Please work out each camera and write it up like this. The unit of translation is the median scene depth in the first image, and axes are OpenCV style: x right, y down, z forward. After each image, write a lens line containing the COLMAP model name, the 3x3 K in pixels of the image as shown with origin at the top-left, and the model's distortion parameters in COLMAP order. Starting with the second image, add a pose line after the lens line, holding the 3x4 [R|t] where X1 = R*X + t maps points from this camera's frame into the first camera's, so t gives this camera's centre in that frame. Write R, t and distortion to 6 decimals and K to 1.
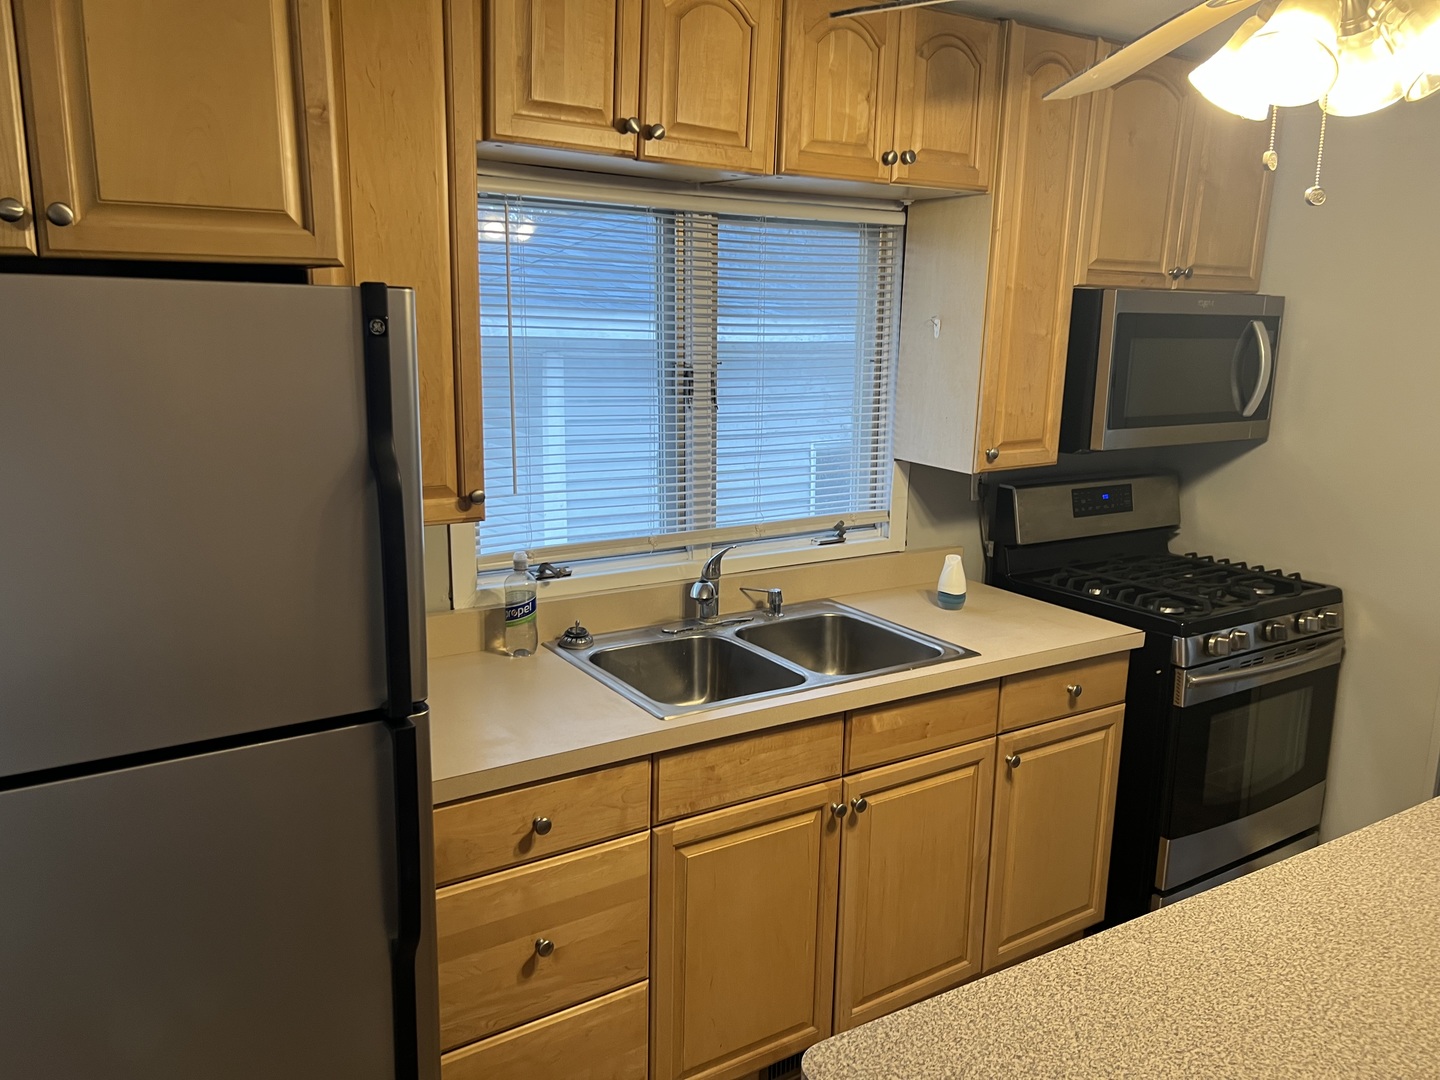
lens RADIAL K [[1108.2, 0, 720.0], [0, 1108.2, 540.0], [0, 0, 1]] dist [0.018654, -0.002827]
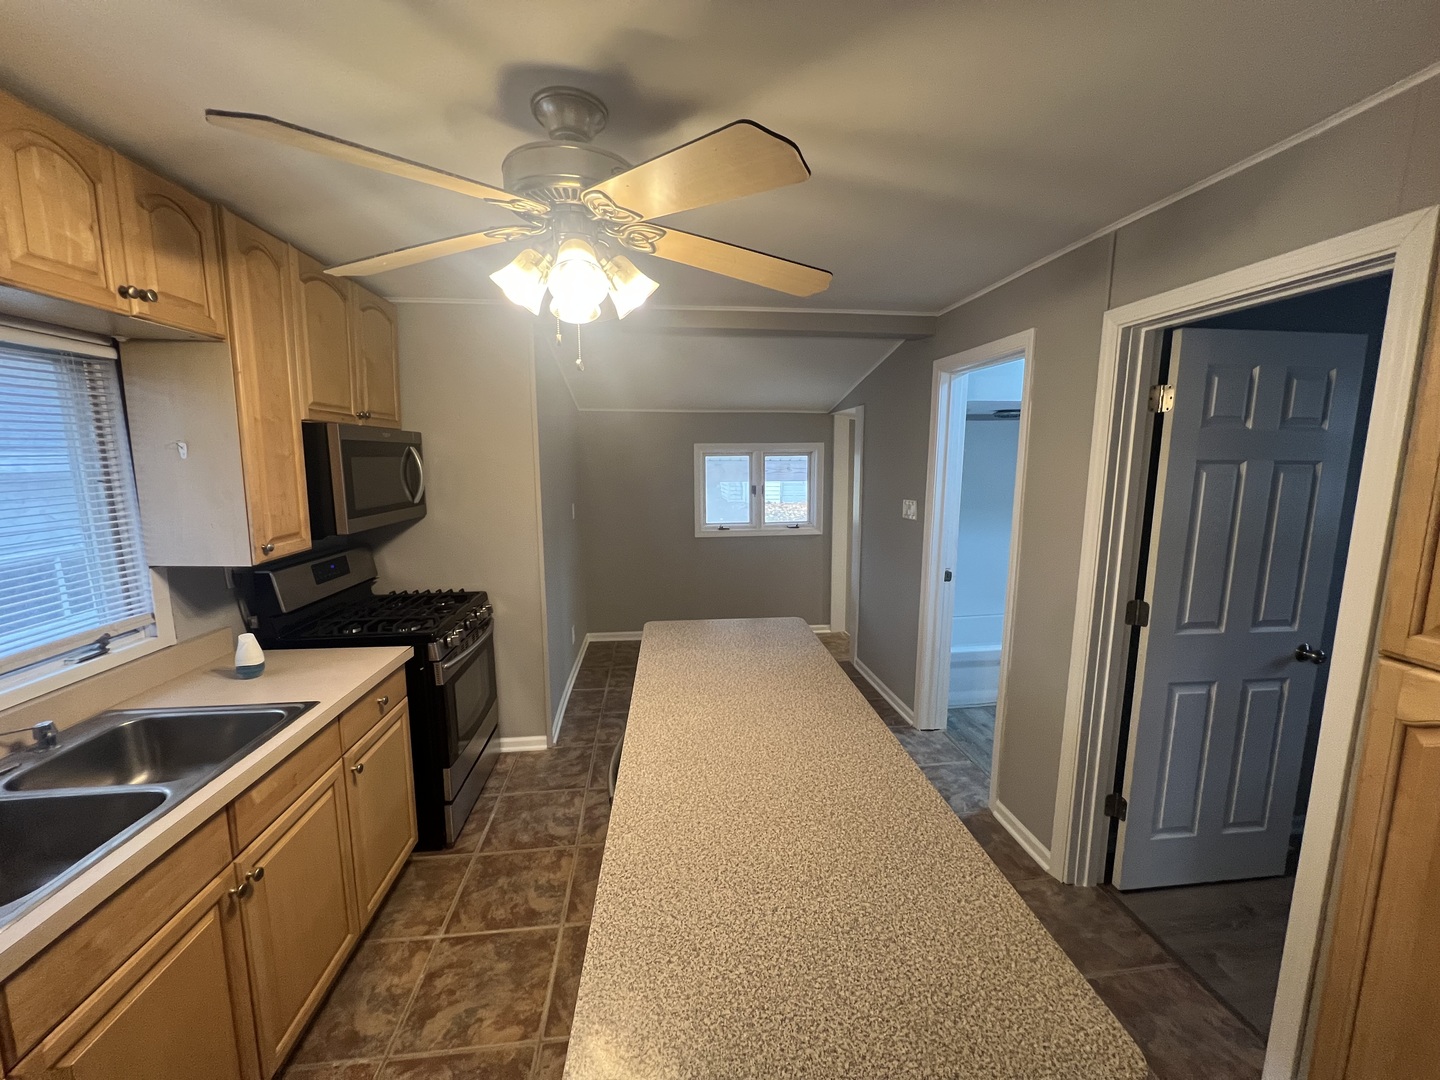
lens RADIAL K [[575.6, 0, 720.0], [0, 575.6, 540.0], [0, 0, 1]] dist [-0.001373, 0.000306]
pose [[0.434071, -0.142680, 0.889508, -0.114292], [0.184236, 0.980570, 0.067381, -0.035479], [-0.881839, 0.134631, 0.451923, 0.243741]]
